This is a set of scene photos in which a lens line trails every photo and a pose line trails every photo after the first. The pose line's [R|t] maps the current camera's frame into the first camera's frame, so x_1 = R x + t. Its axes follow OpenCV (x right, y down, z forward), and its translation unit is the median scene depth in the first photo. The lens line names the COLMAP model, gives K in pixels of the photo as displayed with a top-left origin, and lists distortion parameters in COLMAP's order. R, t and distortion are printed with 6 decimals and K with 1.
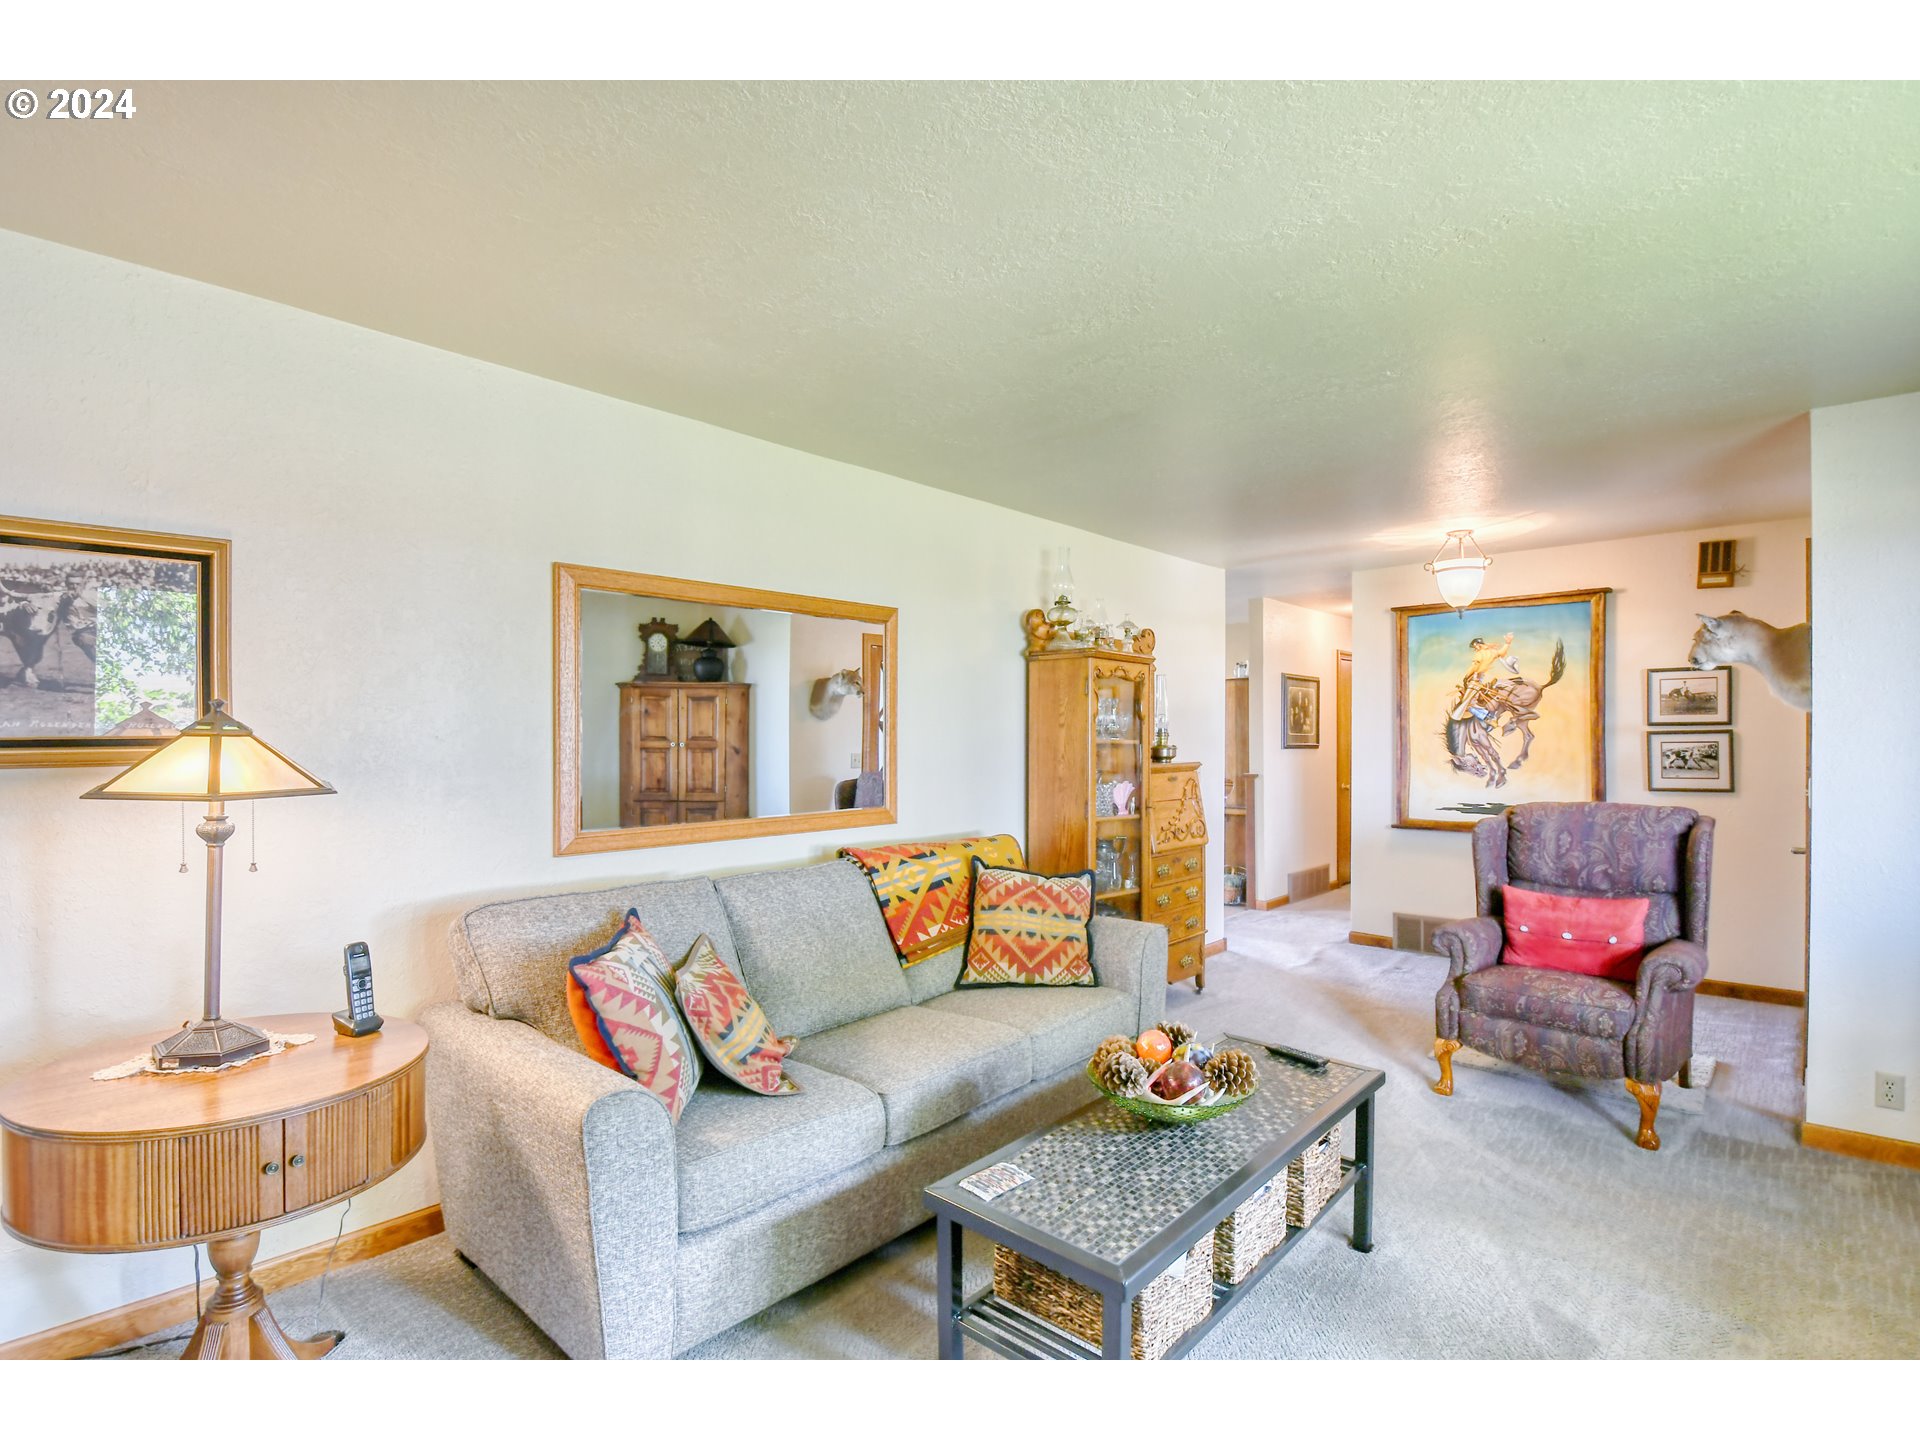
lens RADIAL K [[933.0, 0, 961.4], [0, 933.0, 728.6], [0, 0, 1]] dist [0.005094, -0.009201]
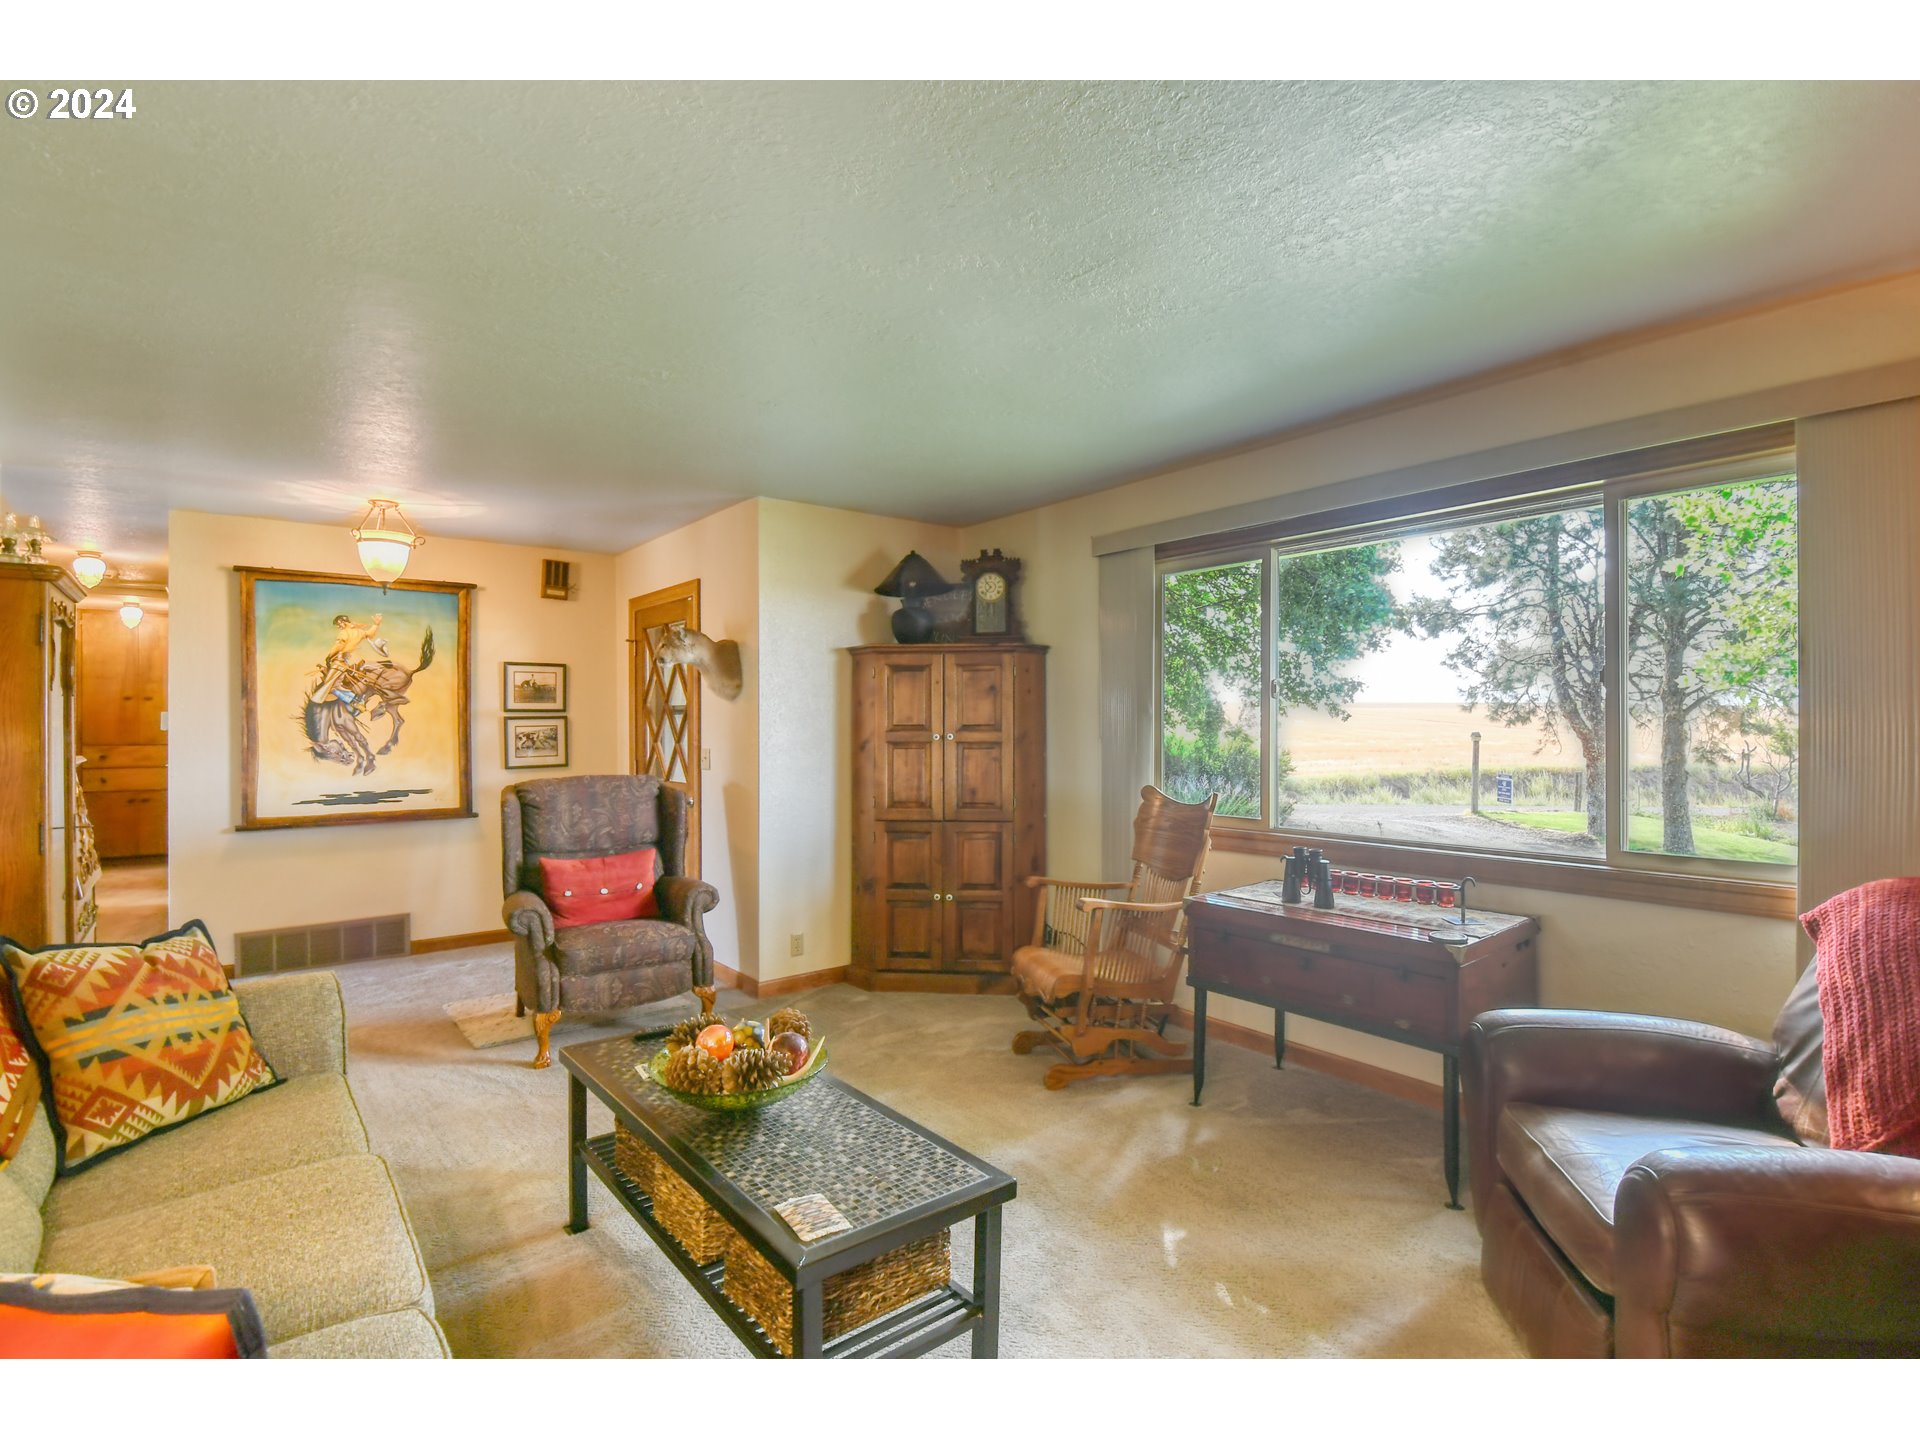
lens RADIAL K [[933.0, 0, 967.1], [0, 933.0, 722.3], [0, 0, 1]] dist [0.005094, -0.009201]
pose [[0.151772, 0.003732, 0.988409, -0.308066], [-0.004153, 0.999986, -0.003138, 0.011389], [-0.988407, -0.003629, 0.151785, 0.281403]]
